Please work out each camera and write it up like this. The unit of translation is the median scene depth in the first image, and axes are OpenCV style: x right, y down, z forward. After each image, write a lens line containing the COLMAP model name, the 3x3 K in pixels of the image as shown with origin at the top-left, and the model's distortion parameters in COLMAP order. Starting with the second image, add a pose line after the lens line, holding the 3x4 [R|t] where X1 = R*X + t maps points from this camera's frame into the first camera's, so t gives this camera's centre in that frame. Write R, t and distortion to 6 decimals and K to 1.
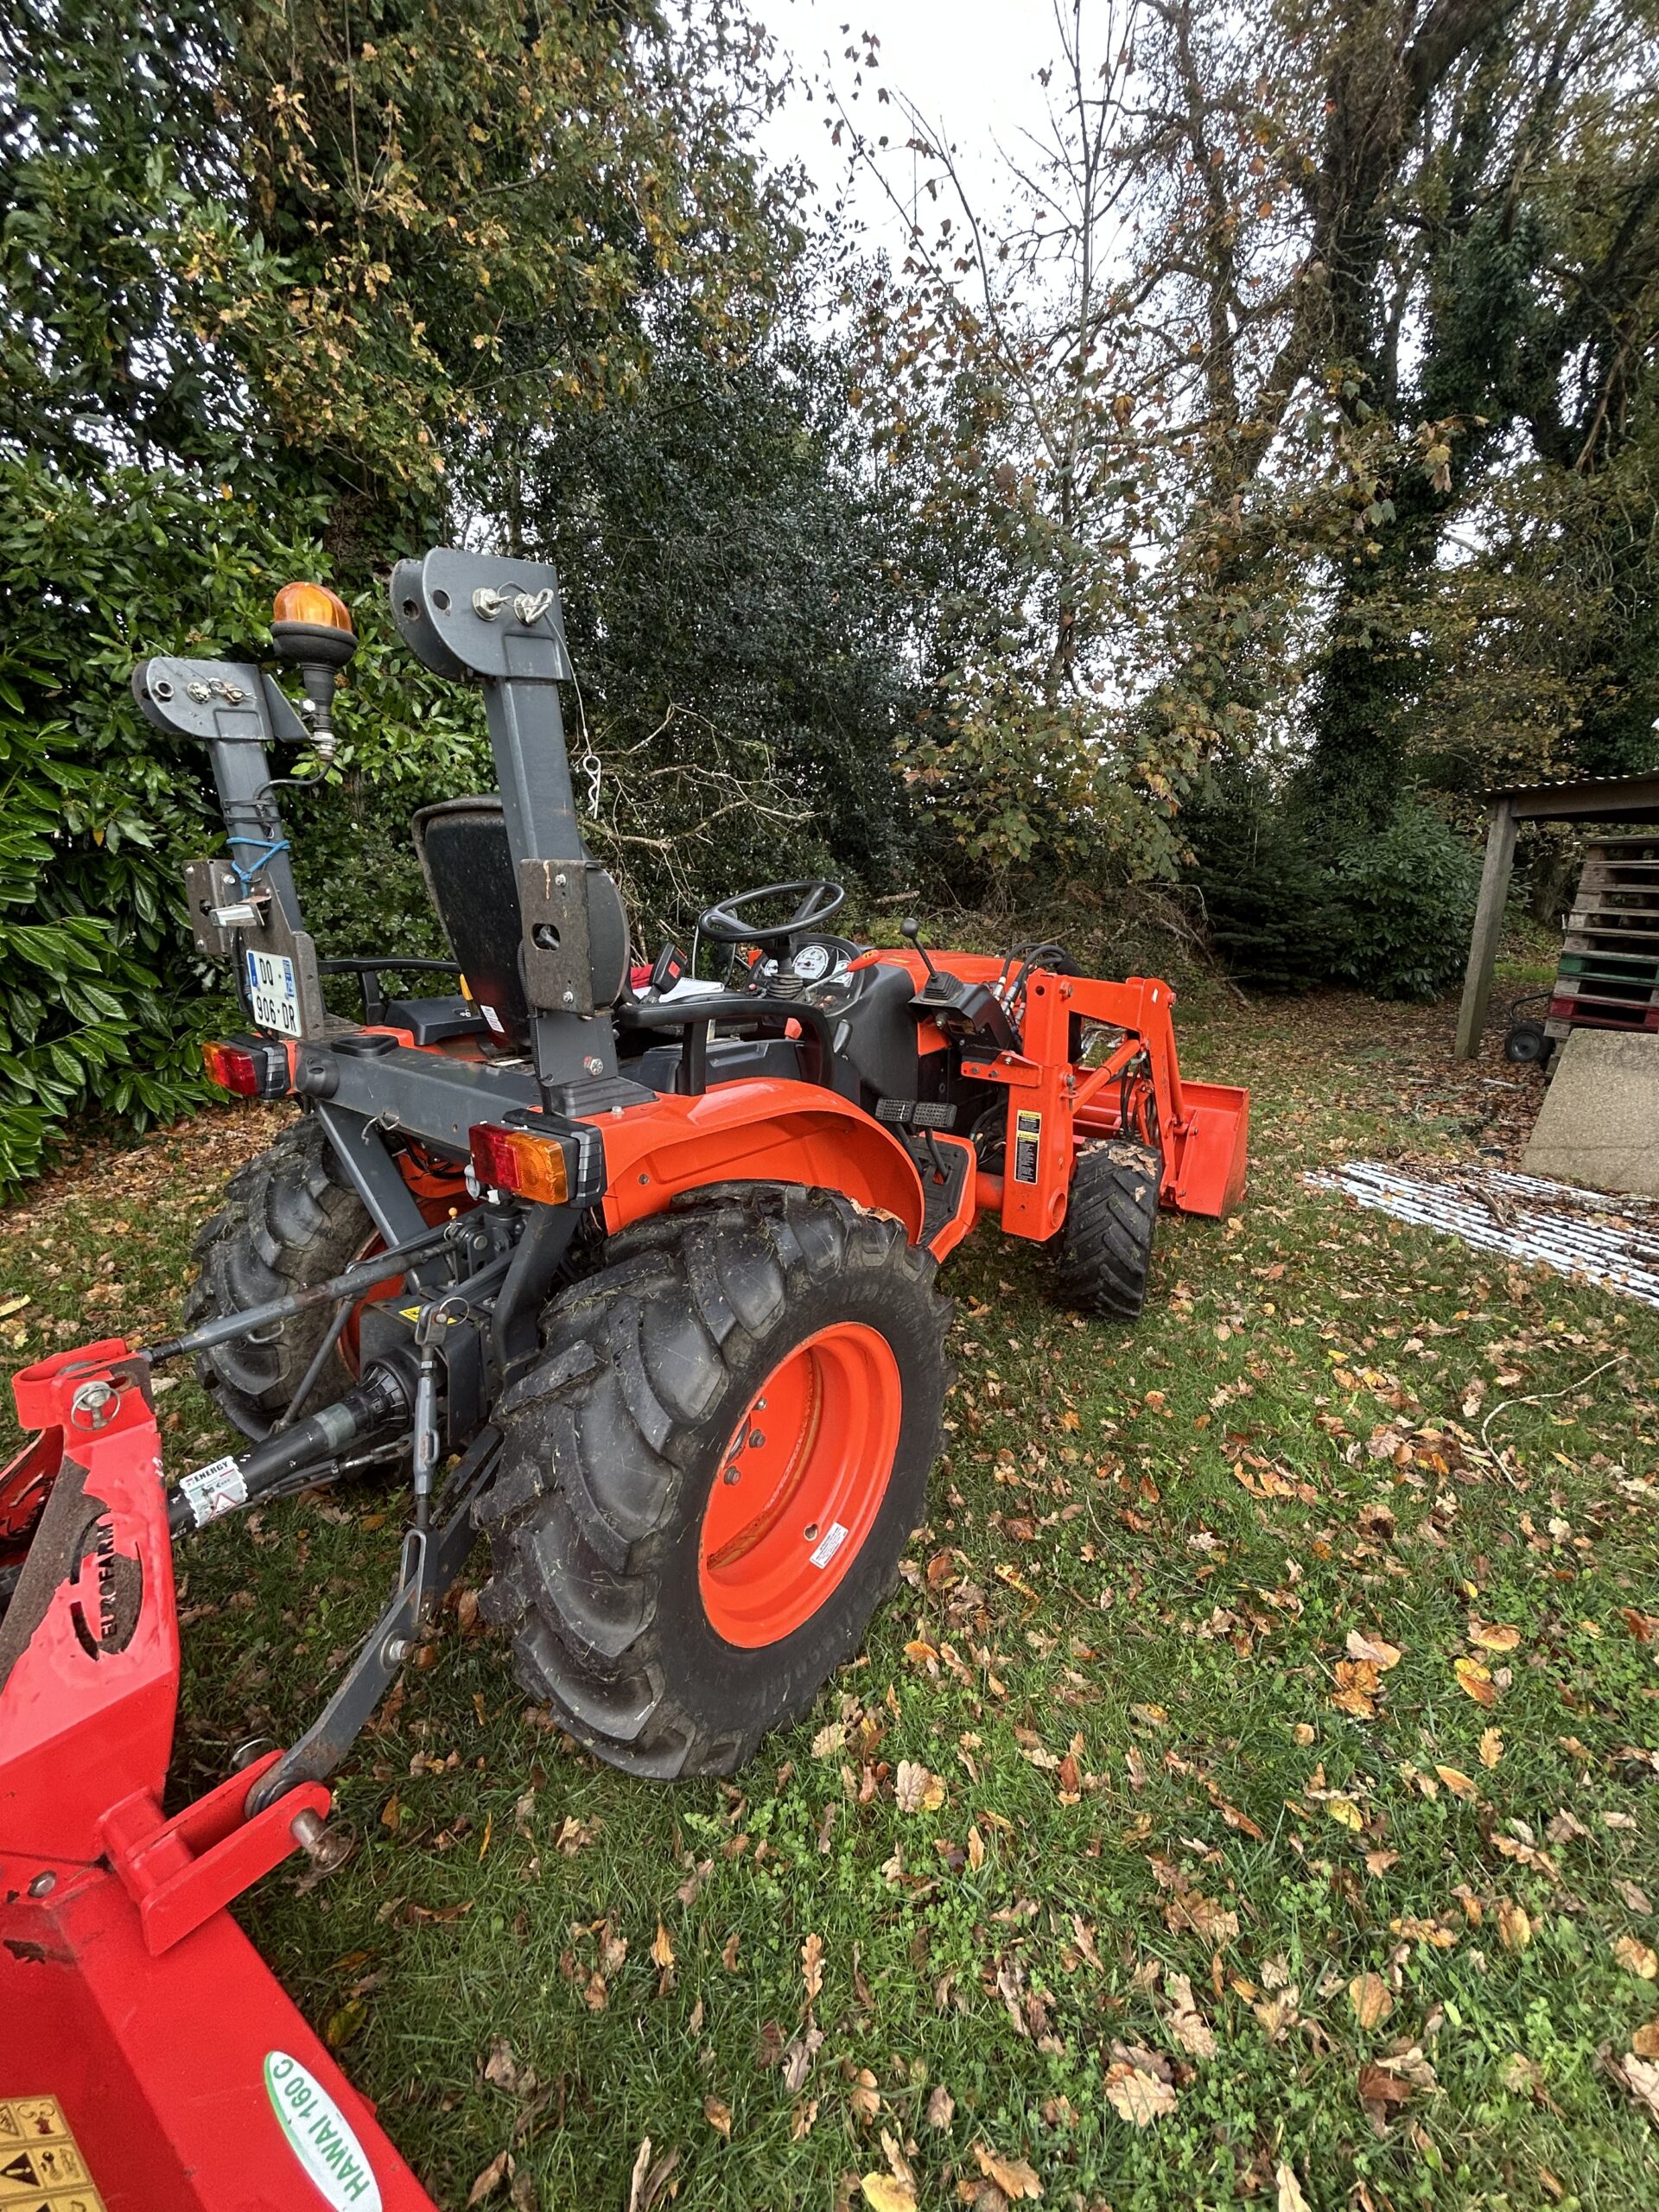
lens RADIAL K [[880.7, 0, 829.5], [0, 880.7, 1106.9], [0, 0, 1]] dist [0.000422, -0.000040]
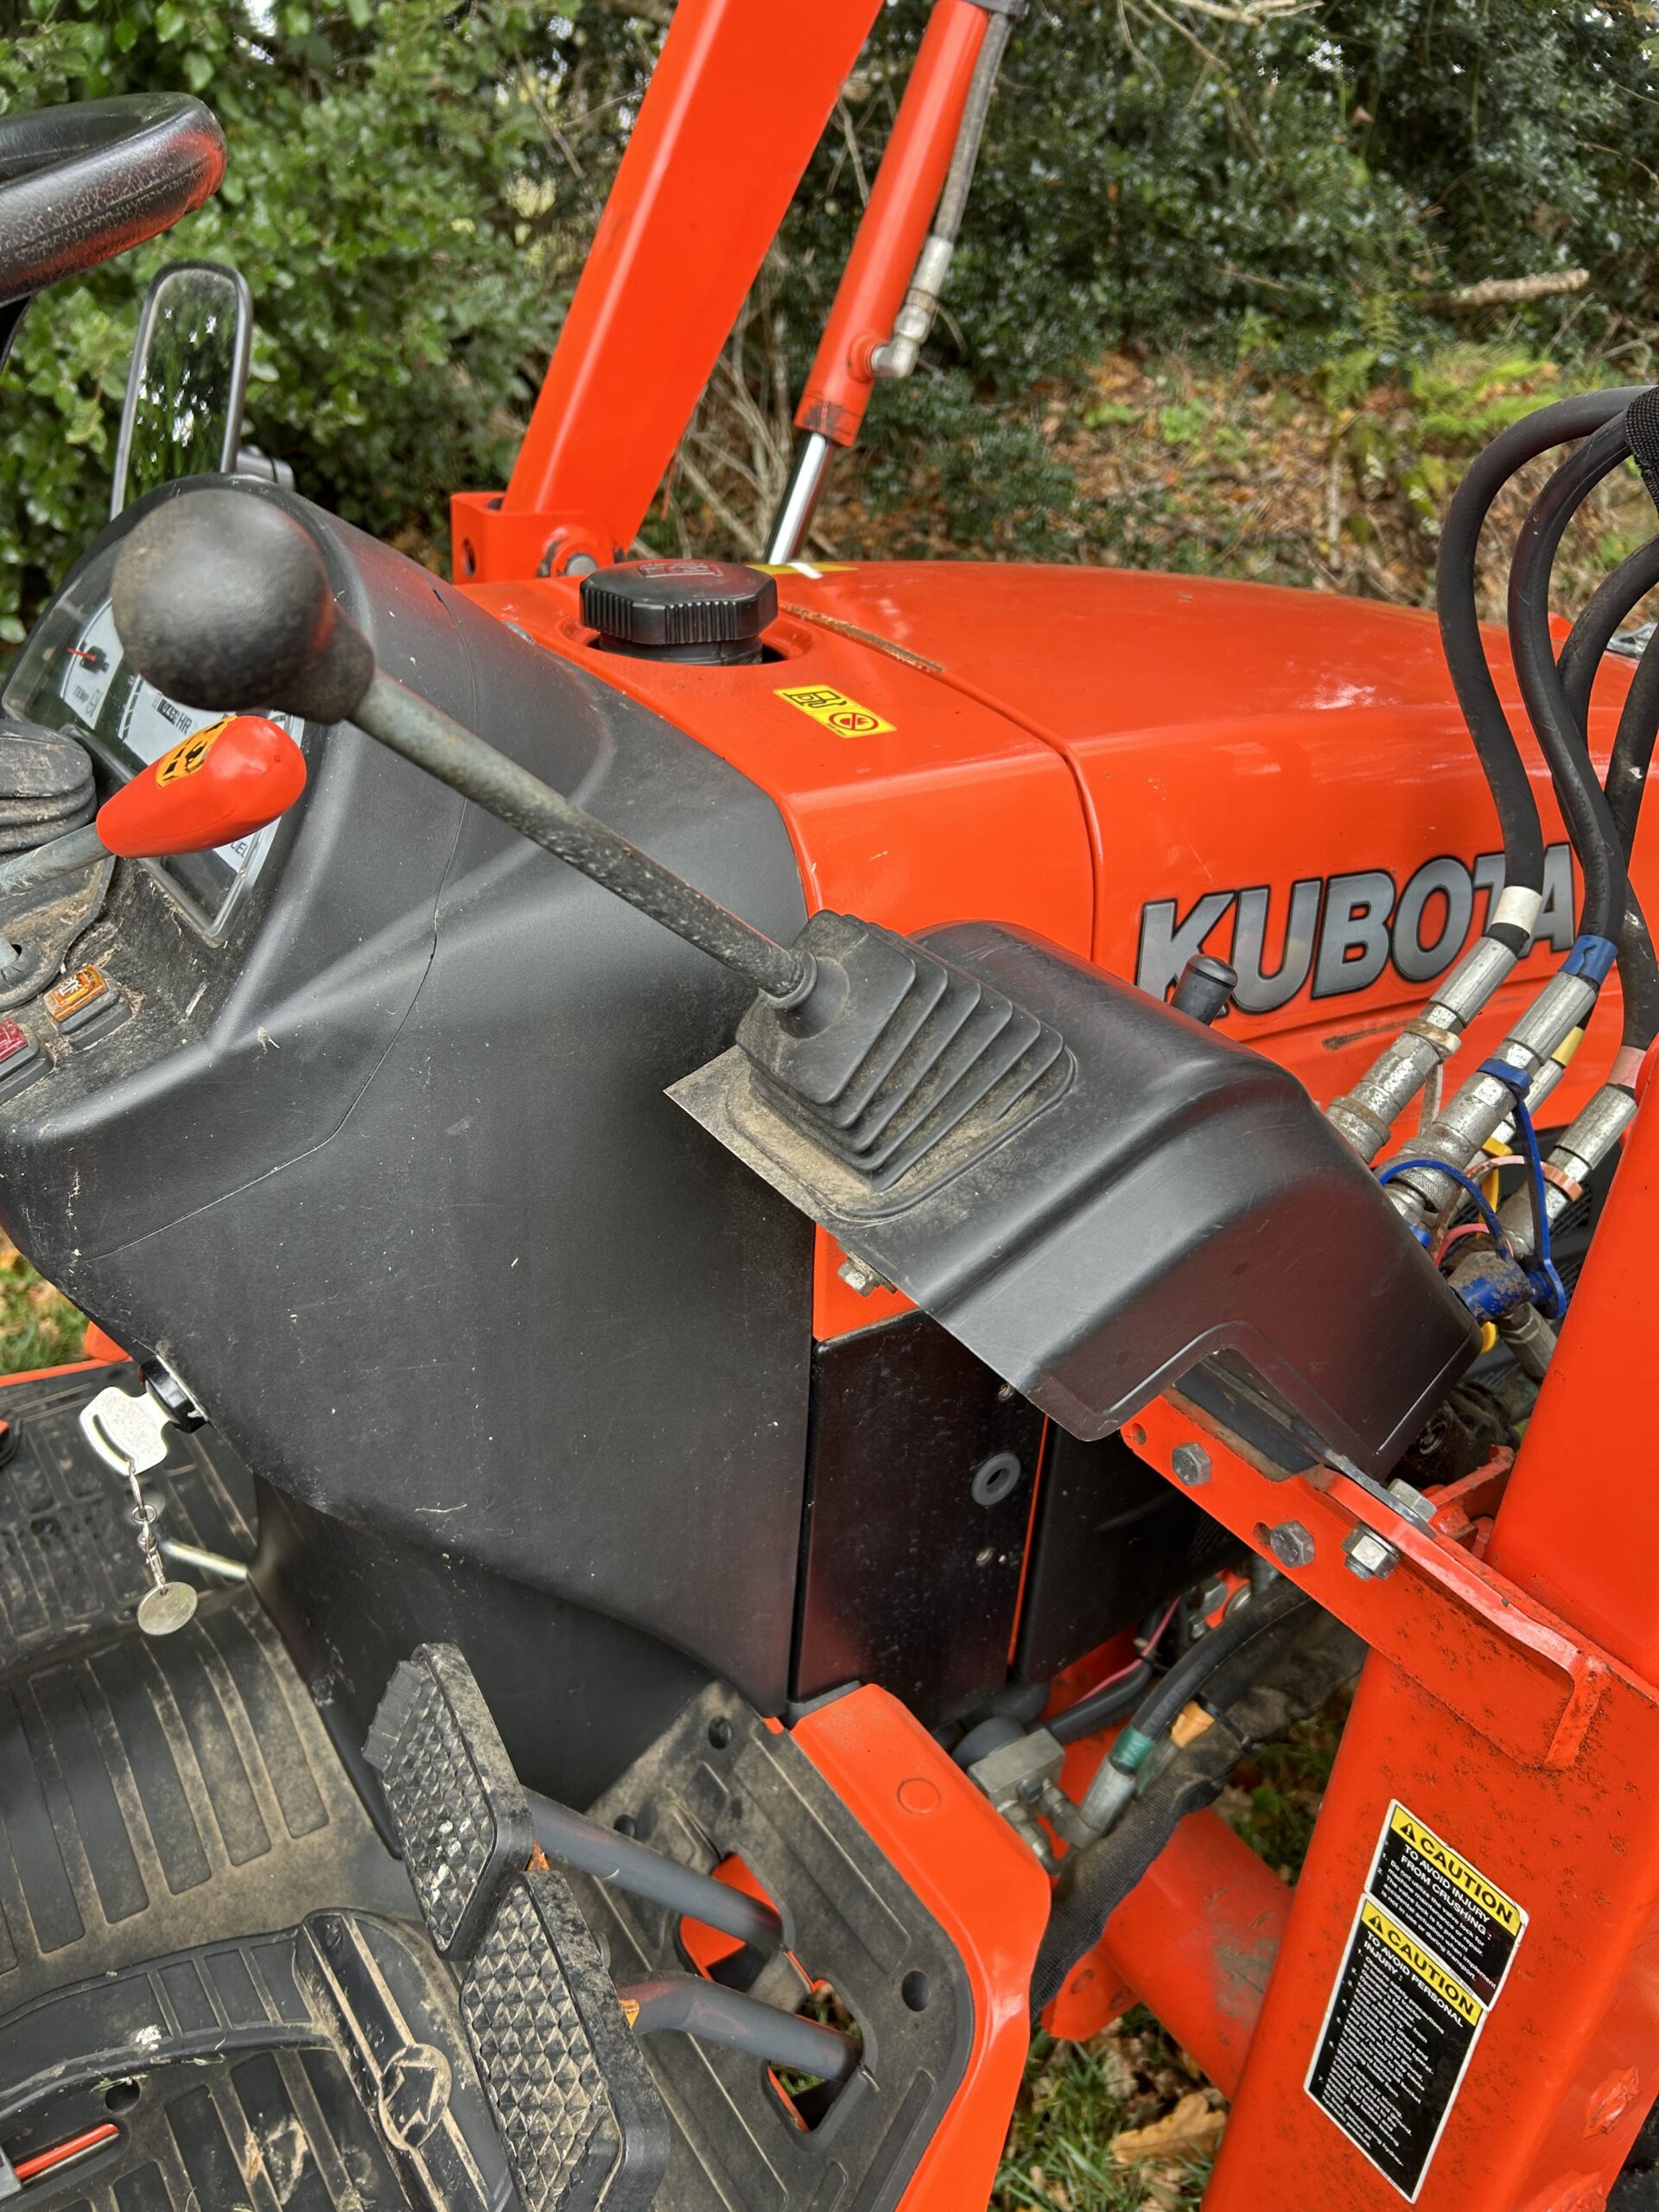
lens RADIAL K [[1694.5, 0, 828.8], [0, 1694.5, 1106.5], [0, 0, 1]] dist [0.002186, 0.000891]
pose [[0.947742, 0.192782, -0.254206, 0.172124], [-0.129651, 0.960755, 0.245236, -0.173444], [0.291507, -0.199463, 0.935542, 0.714082]]
